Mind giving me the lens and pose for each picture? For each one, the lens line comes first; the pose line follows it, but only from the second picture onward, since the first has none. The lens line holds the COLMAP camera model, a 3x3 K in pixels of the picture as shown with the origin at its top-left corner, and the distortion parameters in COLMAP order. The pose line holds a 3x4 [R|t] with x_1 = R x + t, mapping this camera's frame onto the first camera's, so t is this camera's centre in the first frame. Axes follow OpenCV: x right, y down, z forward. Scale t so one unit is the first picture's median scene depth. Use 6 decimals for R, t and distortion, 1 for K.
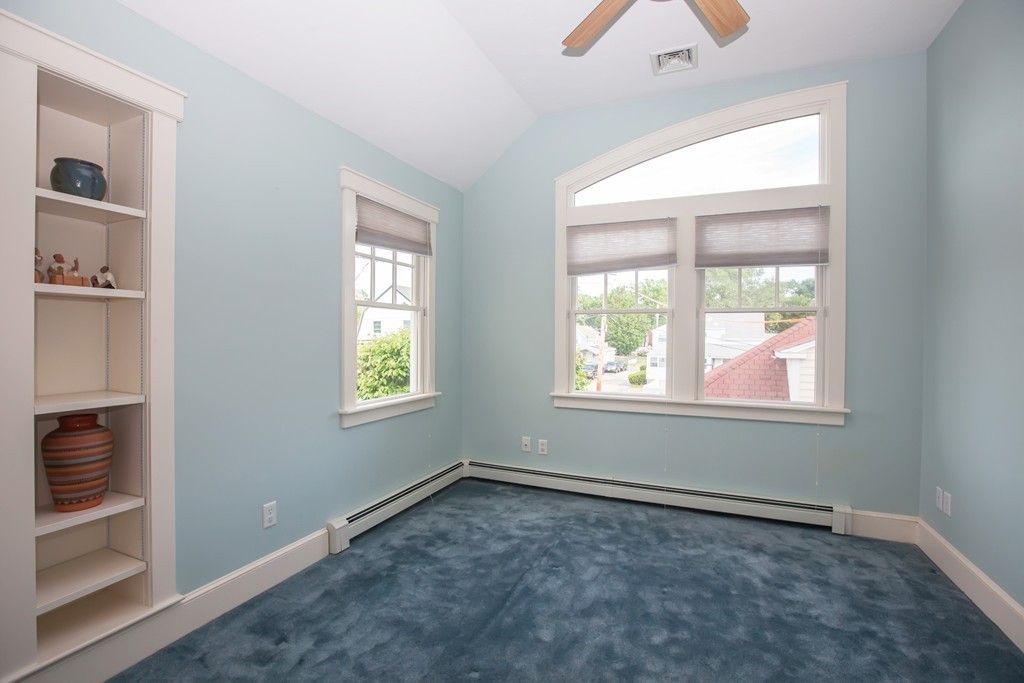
lens RADIAL K [[487.7, 0, 494.8], [0, 487.7, 340.1], [0, 0, 1]] dist [-0.058567, 0.024504]
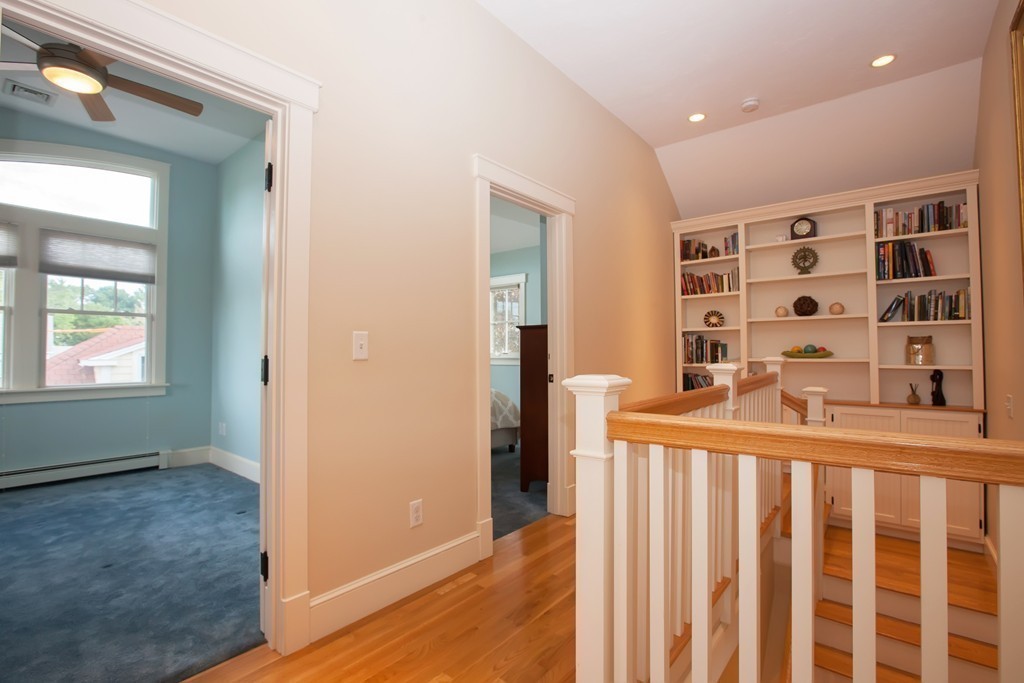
lens RADIAL K [[487.7, 0, 494.8], [0, 487.7, 340.1], [0, 0, 1]] dist [-0.058567, 0.024504]
pose [[0.302195, 0.013796, 0.953146, -0.366316], [0.010624, 0.999784, -0.017840, 0.047031], [-0.953187, 0.015518, 0.301983, -0.420243]]
